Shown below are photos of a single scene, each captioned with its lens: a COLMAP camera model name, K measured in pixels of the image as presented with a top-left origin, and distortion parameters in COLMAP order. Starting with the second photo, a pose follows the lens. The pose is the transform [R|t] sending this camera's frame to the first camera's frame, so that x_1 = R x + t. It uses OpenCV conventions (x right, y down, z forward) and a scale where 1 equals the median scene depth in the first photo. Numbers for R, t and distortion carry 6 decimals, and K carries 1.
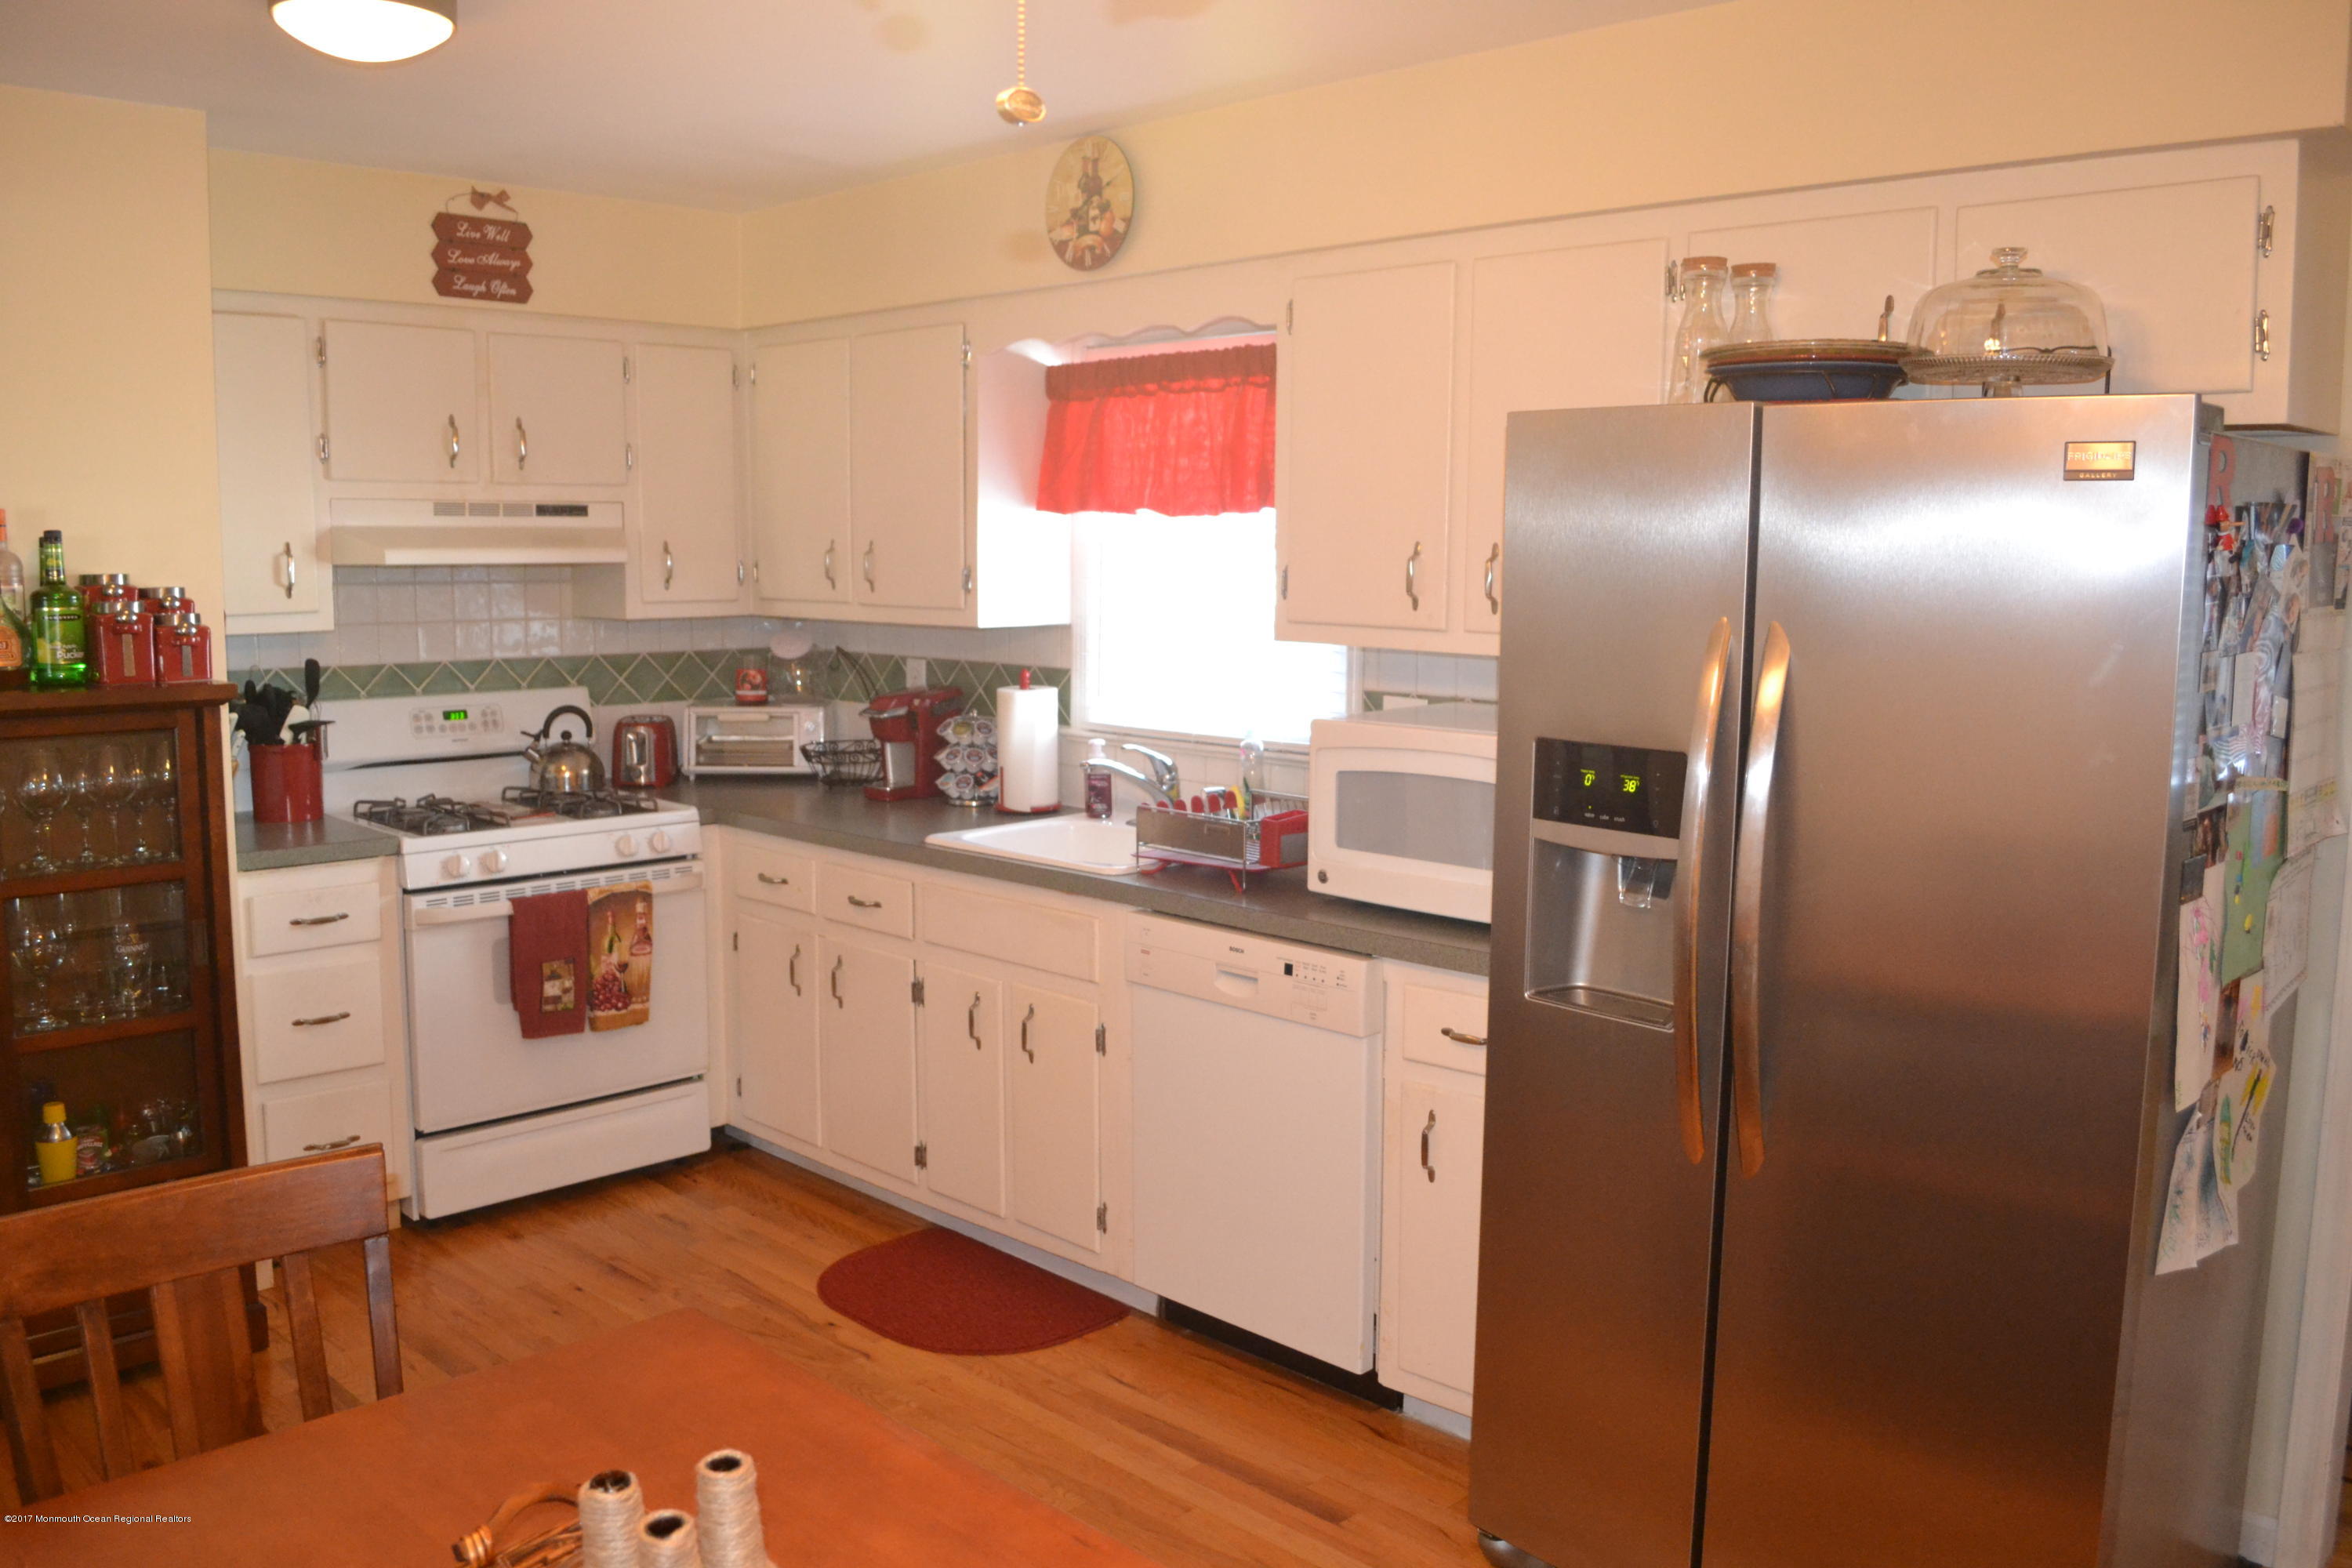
lens RADIAL K [[1886.3, 0, 1176.0], [0, 1886.3, 784.0], [0, 0, 1]] dist [-0.087916, 0.012870]
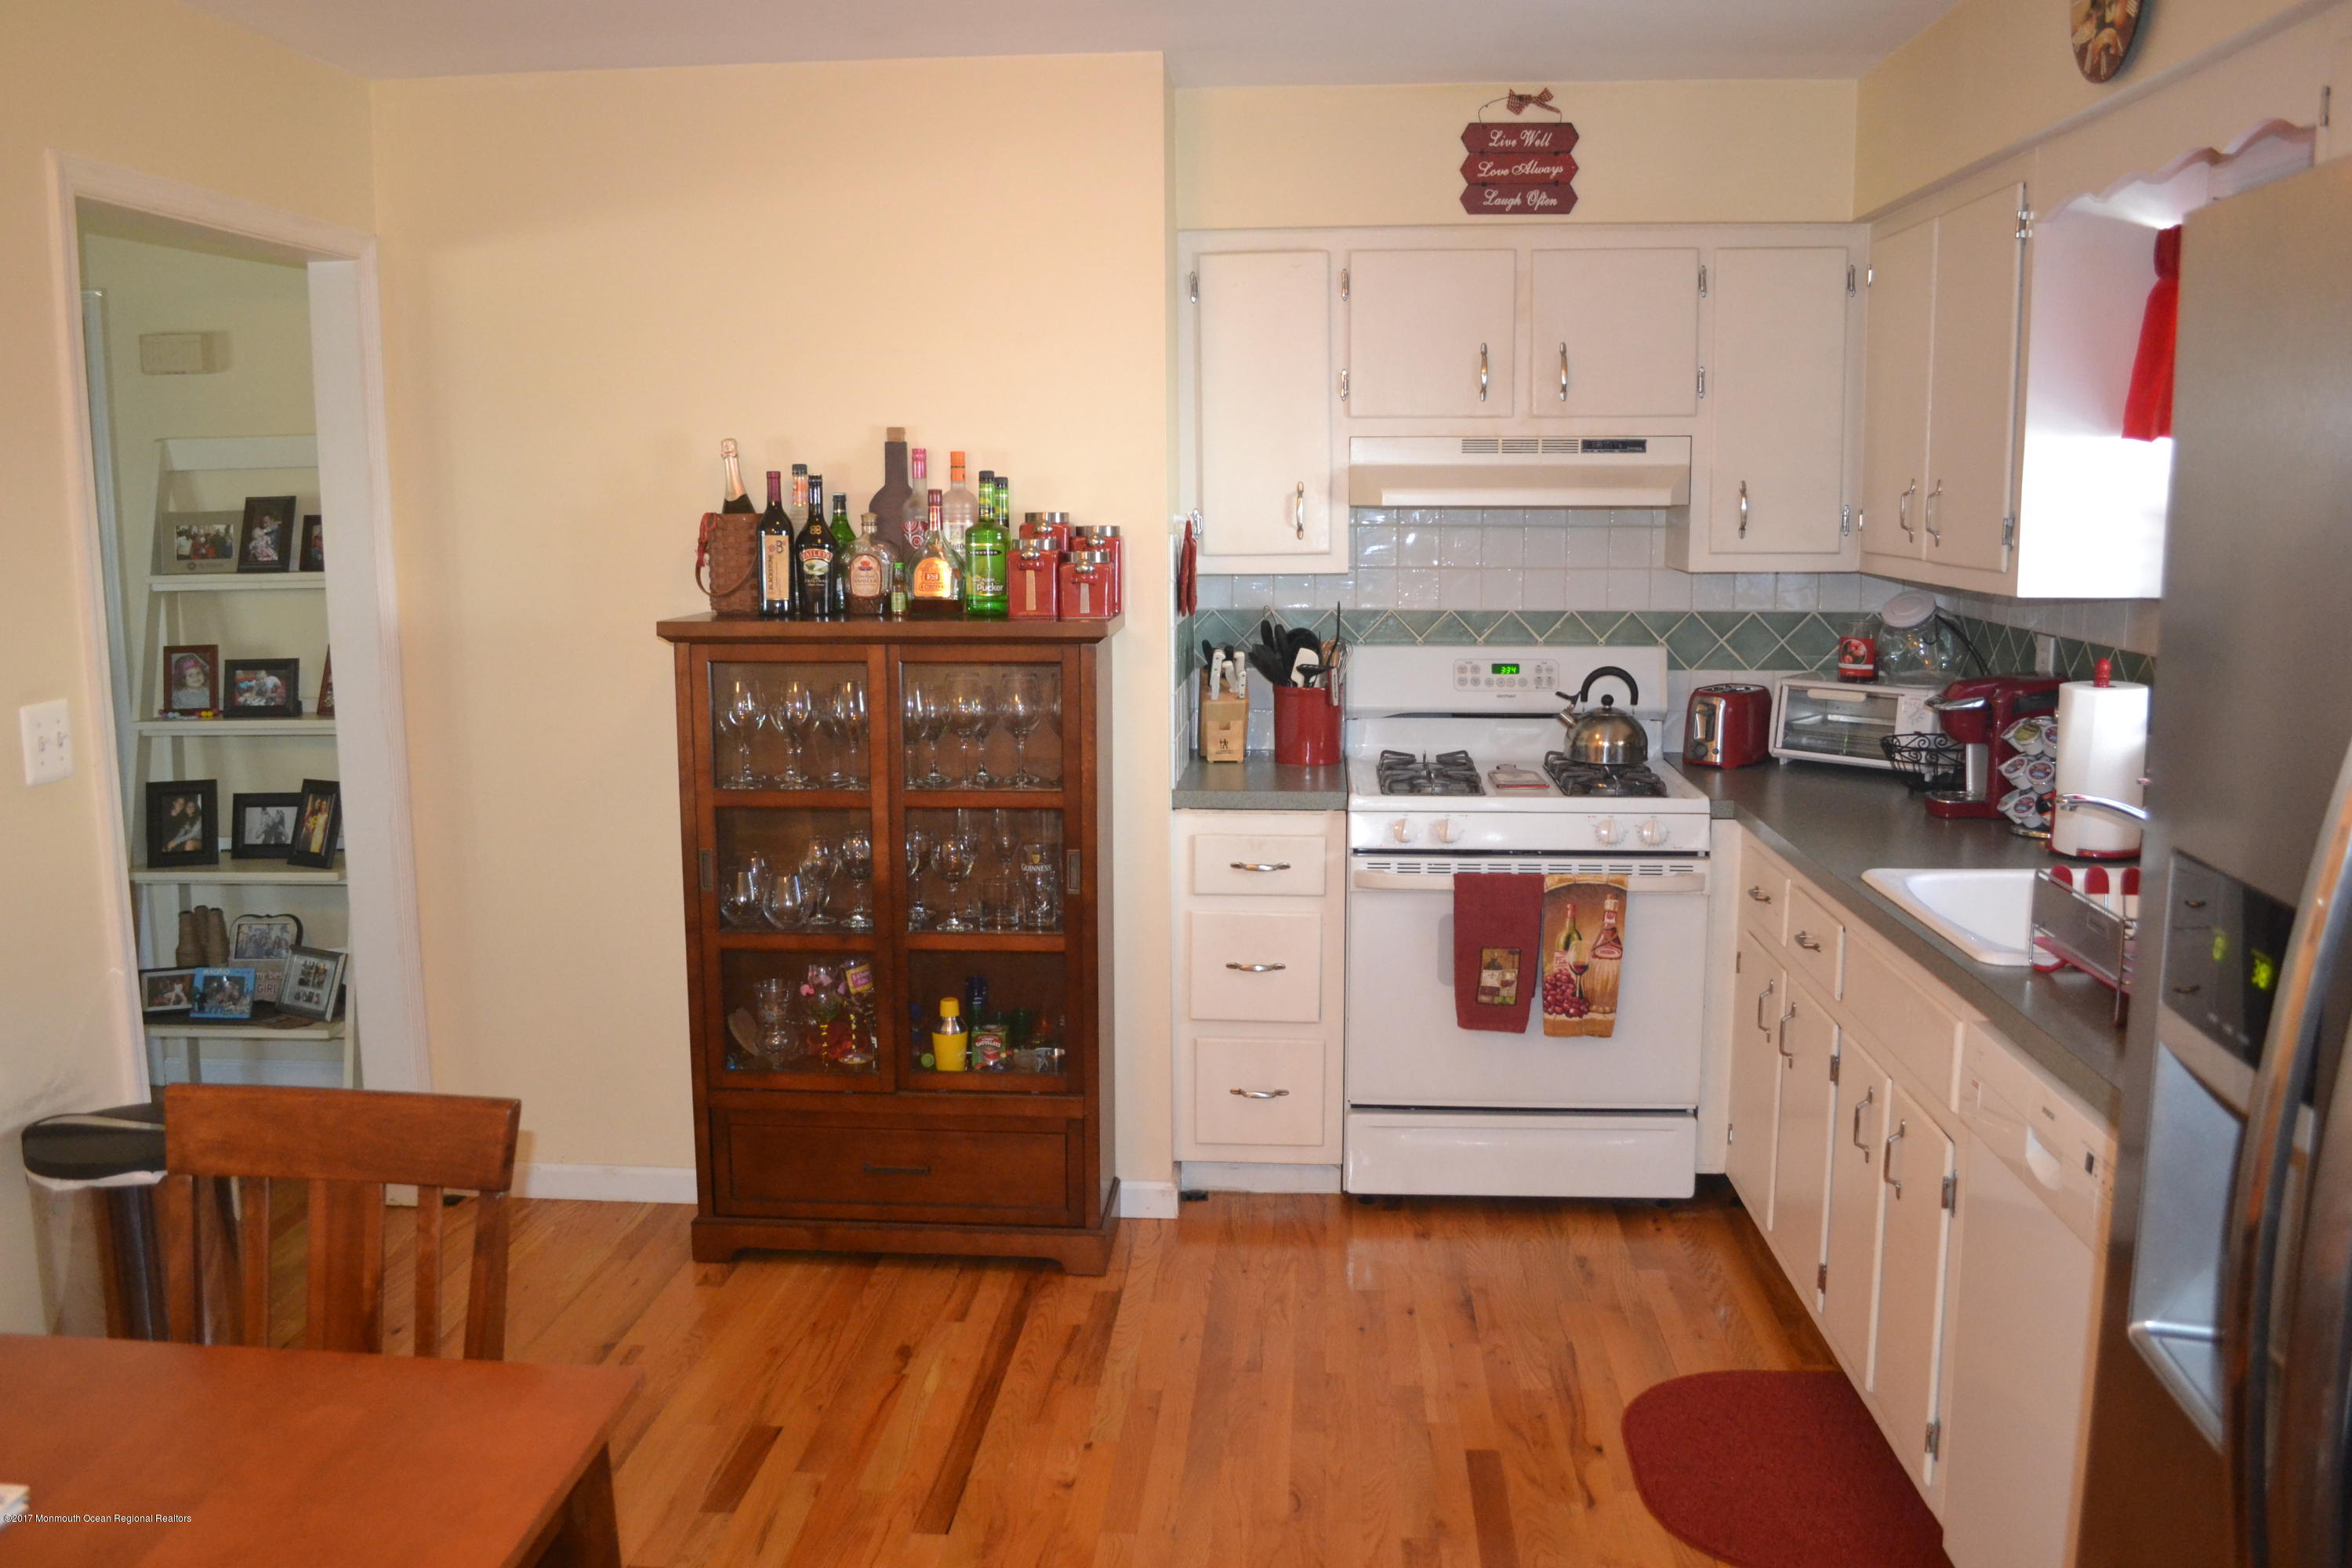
lens RADIAL K [[1886.3, 0, 1176.0], [0, 1886.3, 784.0], [0, 0, 1]] dist [-0.087916, 0.012870]
pose [[0.645589, 0.108662, -0.755915, 0.238513], [-0.087110, 0.993843, 0.068468, -0.031993], [0.758700, 0.021645, 0.651080, 0.284428]]
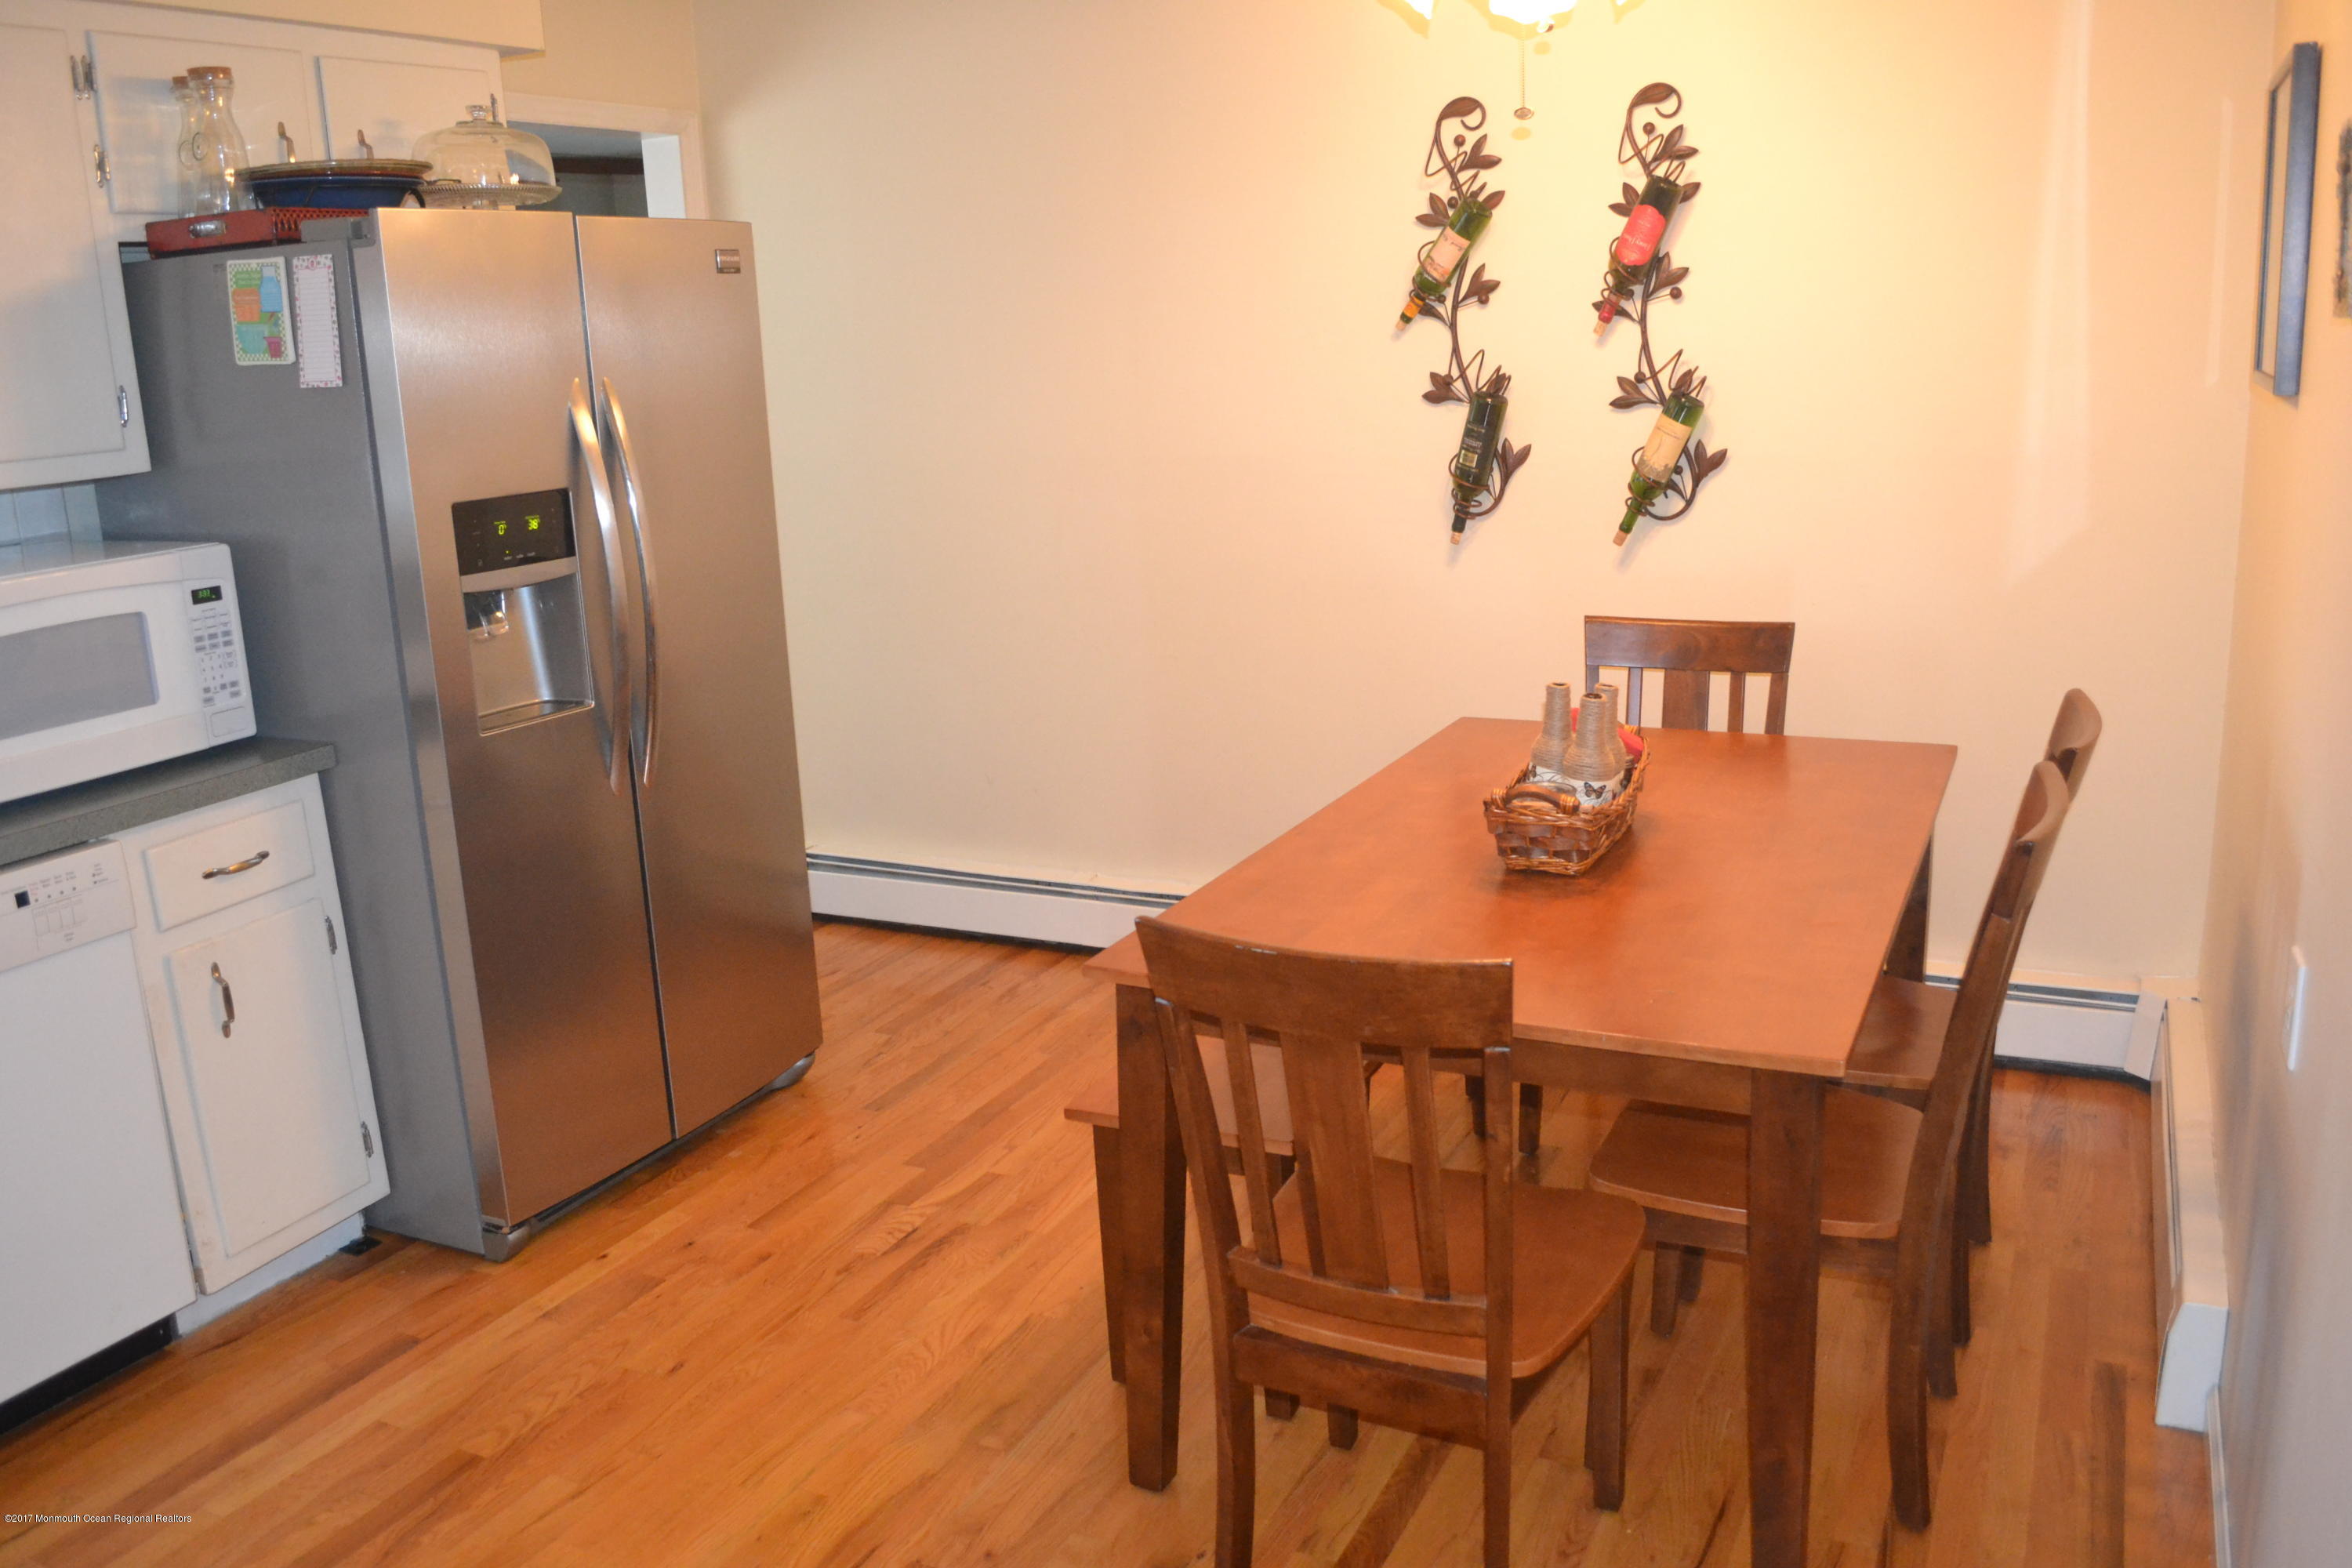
lens RADIAL K [[1886.3, 0, 1176.0], [0, 1886.3, 784.0], [0, 0, 1]] dist [-0.087916, 0.012870]
pose [[-0.320685, -0.224101, 0.920293, -0.613909], [0.160071, 0.944811, 0.285850, -0.069746], [-0.933562, 0.238980, -0.267114, 0.566570]]
